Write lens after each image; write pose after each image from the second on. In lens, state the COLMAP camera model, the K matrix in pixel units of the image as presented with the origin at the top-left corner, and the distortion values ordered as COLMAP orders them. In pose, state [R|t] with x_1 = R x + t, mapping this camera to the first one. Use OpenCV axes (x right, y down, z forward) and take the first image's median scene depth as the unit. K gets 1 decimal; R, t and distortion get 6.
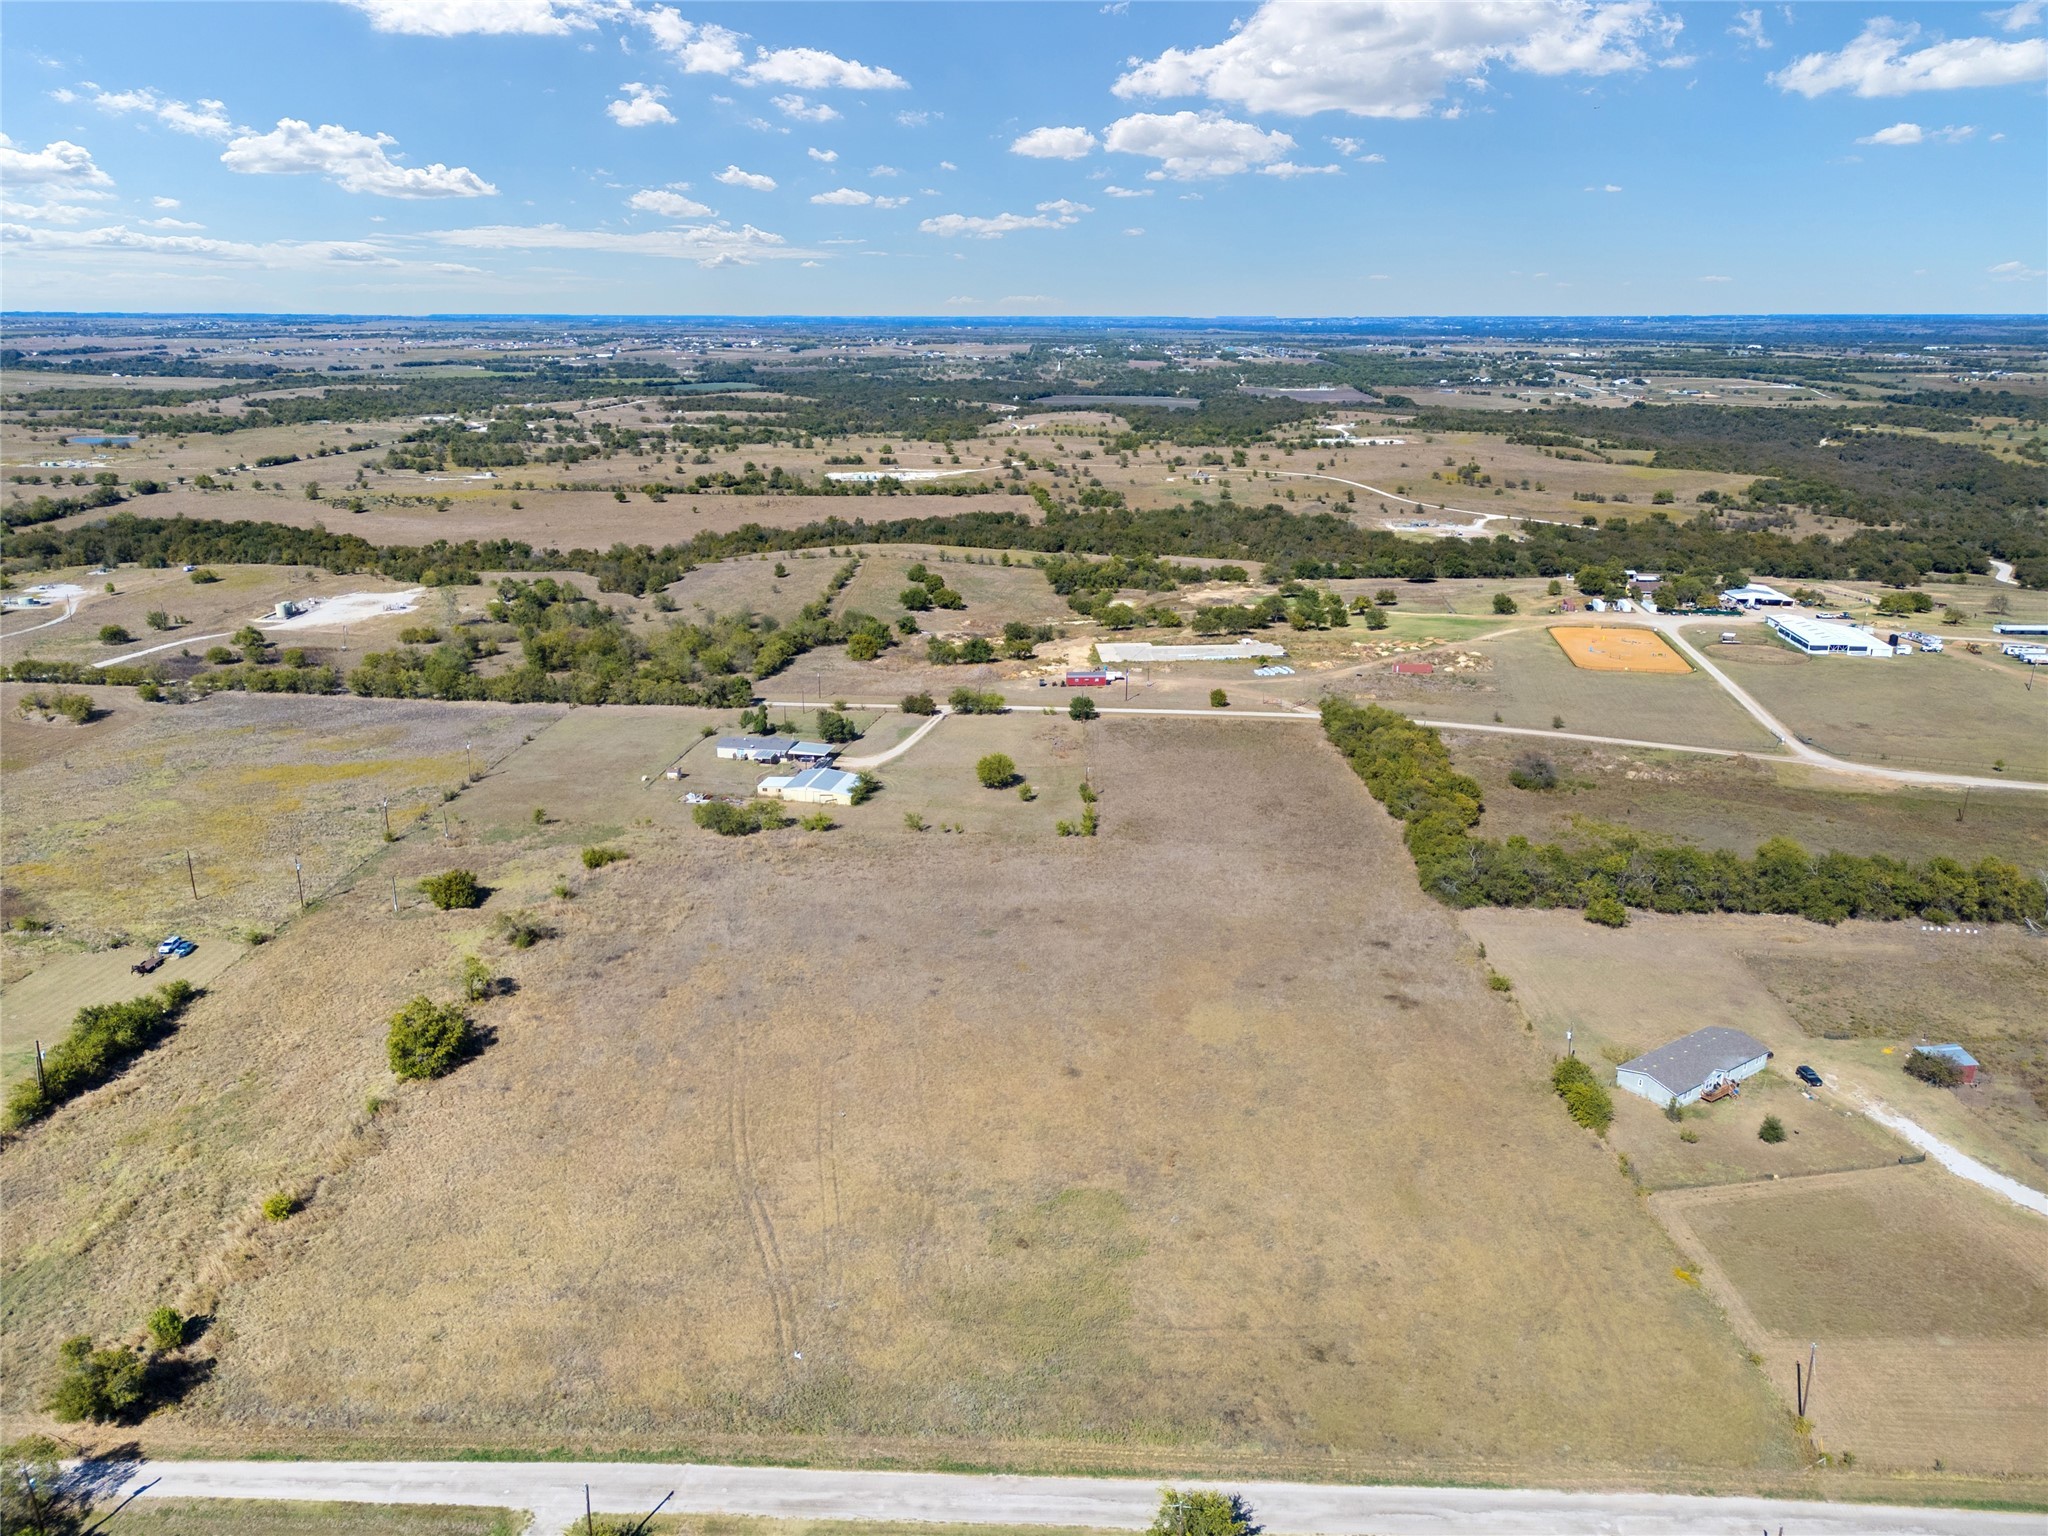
lens RADIAL K [[1486.6, 0, 1024.0], [0, 1486.6, 768.0], [0, 0, 1]] dist [0.082775, -0.092502]
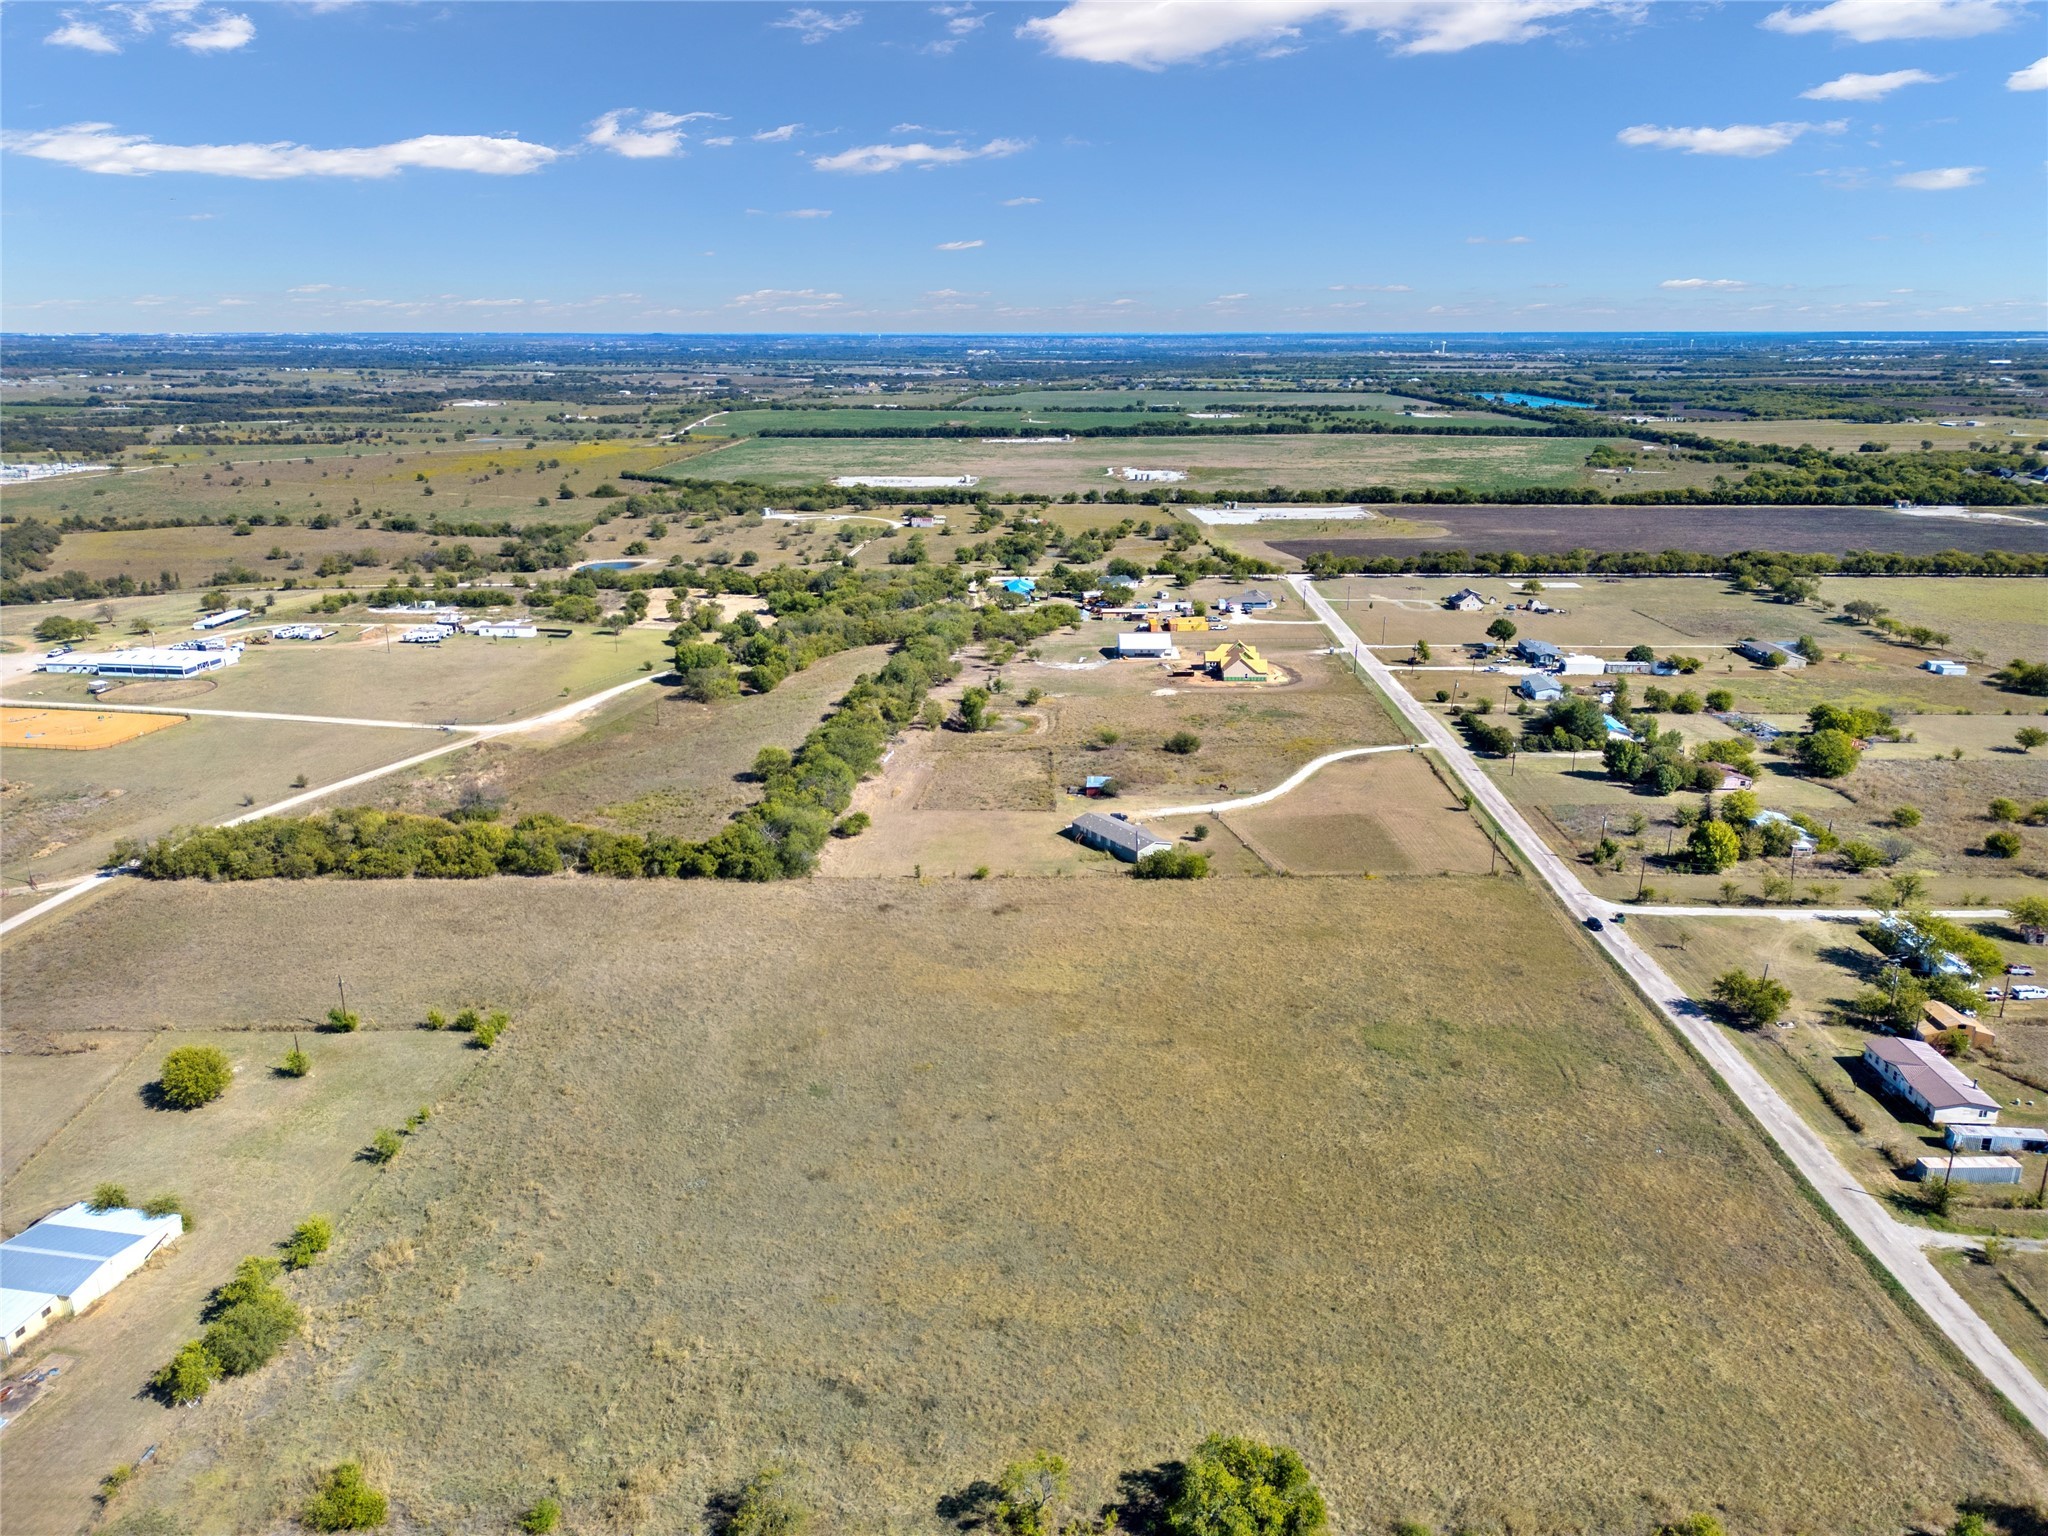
lens RADIAL K [[1384.5, 0, 1024.3], [0, 1384.5, 839.0], [0, 0, 1]] dist [0.074015, -0.156632]
pose [[0.008913, -0.348291, 0.937344, -0.337127], [0.294816, 0.896631, 0.330359, -0.112852], [-0.955513, 0.273399, 0.110673, 0.378560]]
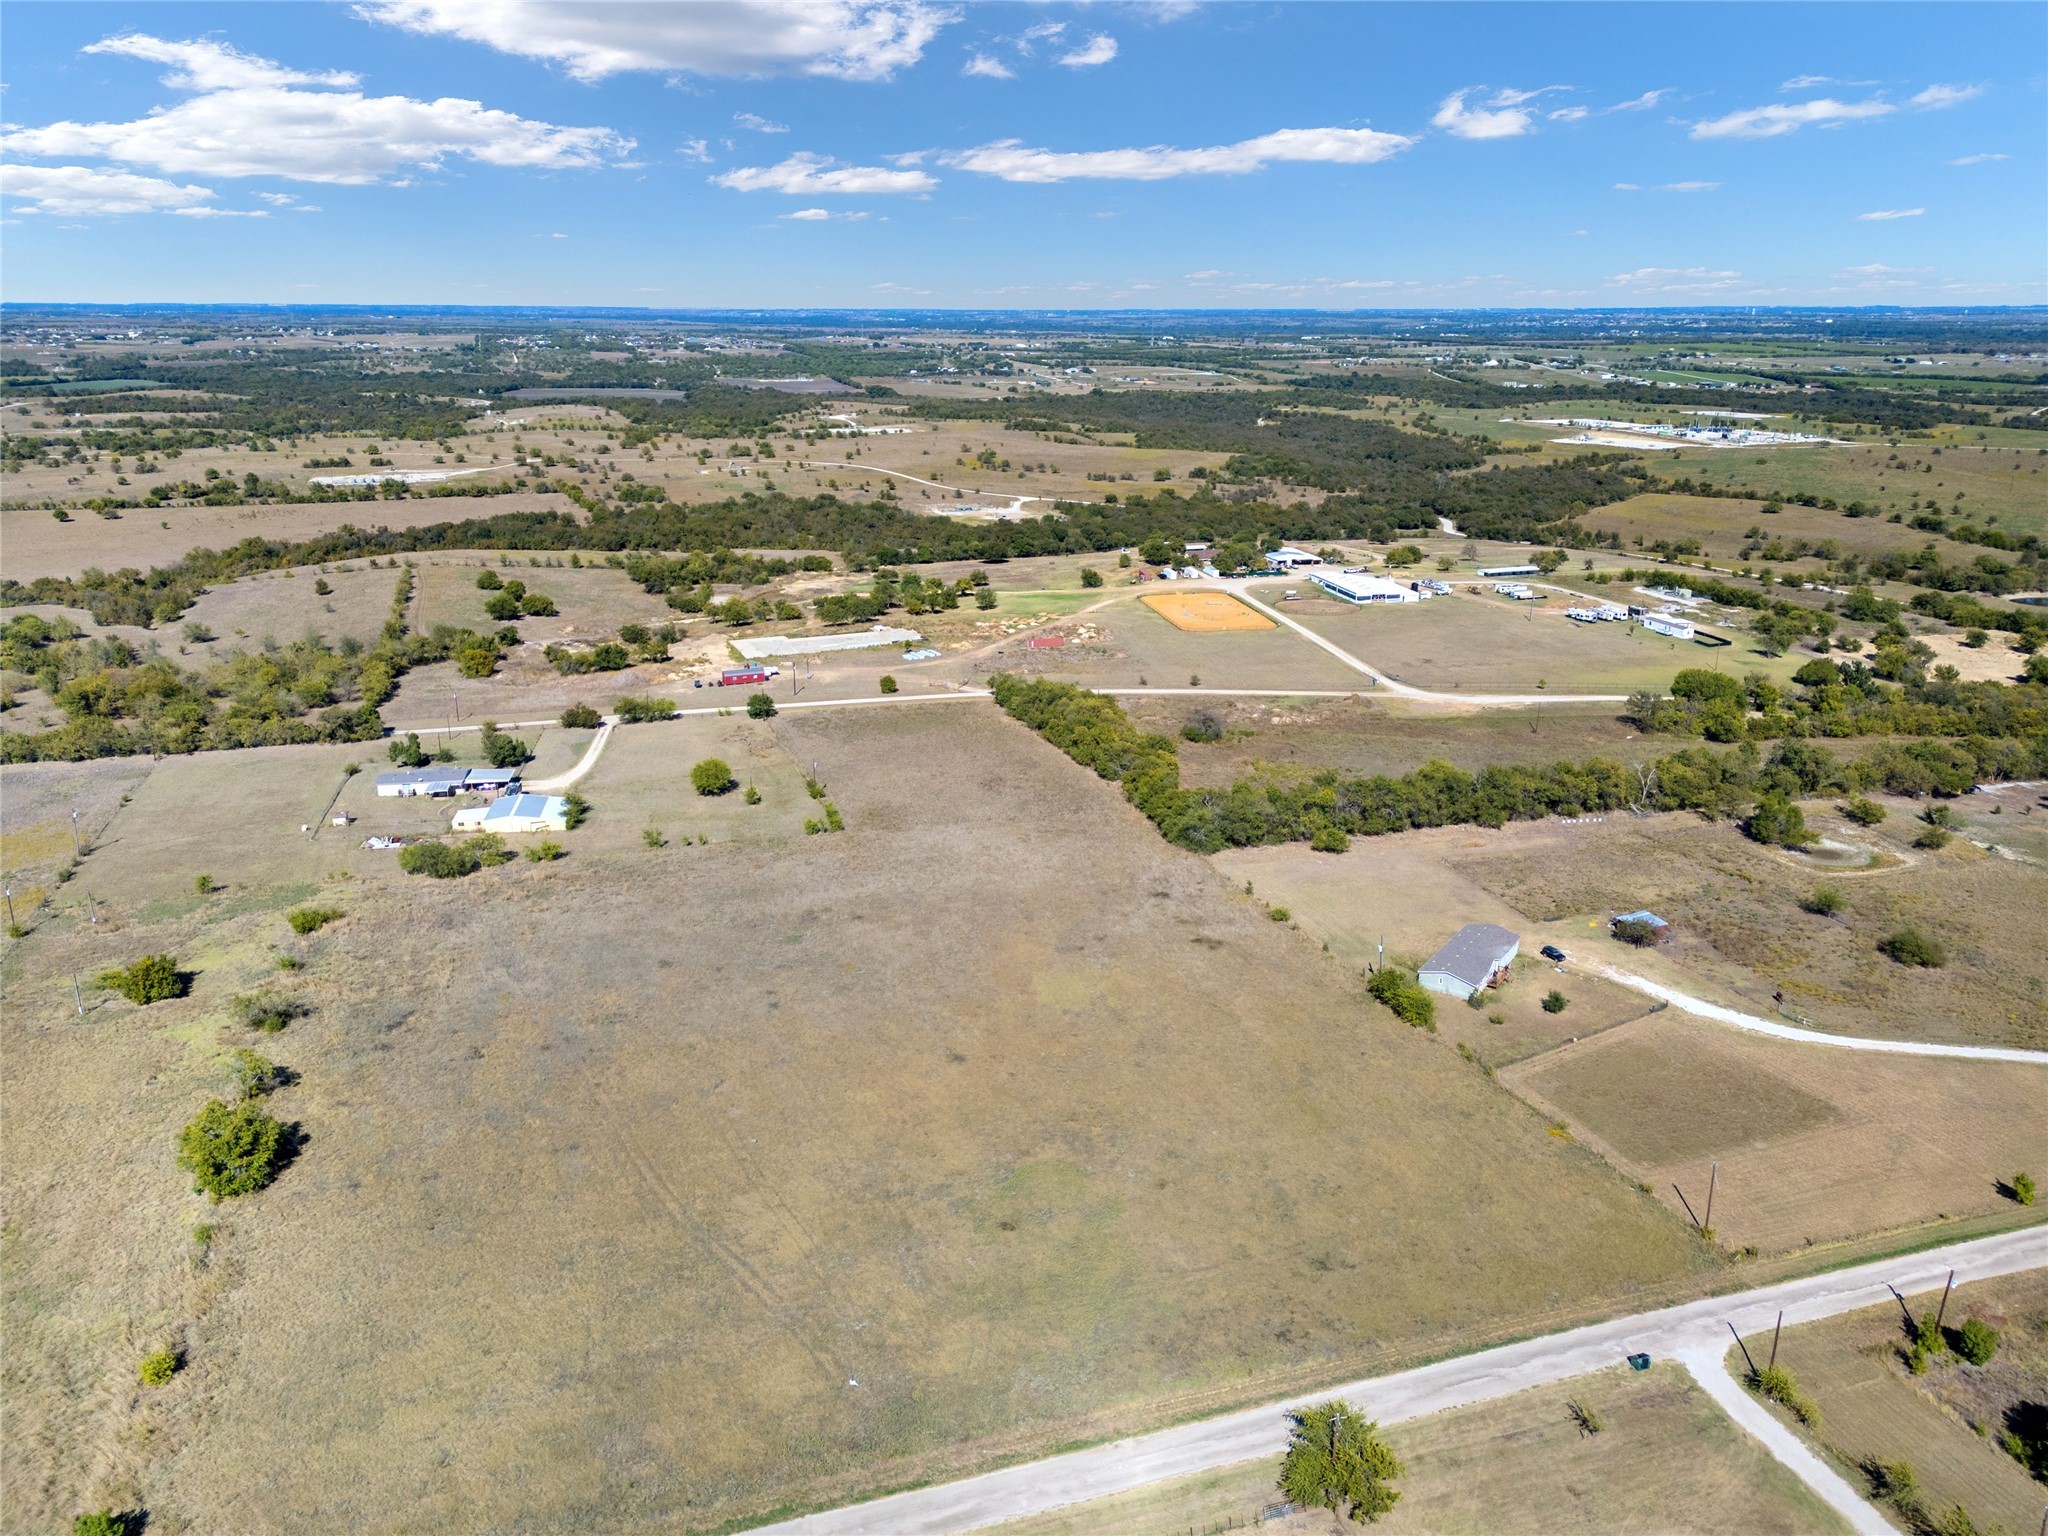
lens RADIAL K [[1479.6, 0, 1033.4], [0, 1479.6, 773.8], [0, 0, 1]] dist [0.087625, -0.098389]
pose [[0.937096, -0.105871, 0.332628, -0.092741], [0.102534, 0.994346, 0.027624, -0.003424], [-0.333672, 0.008219, 0.942653, 0.015656]]
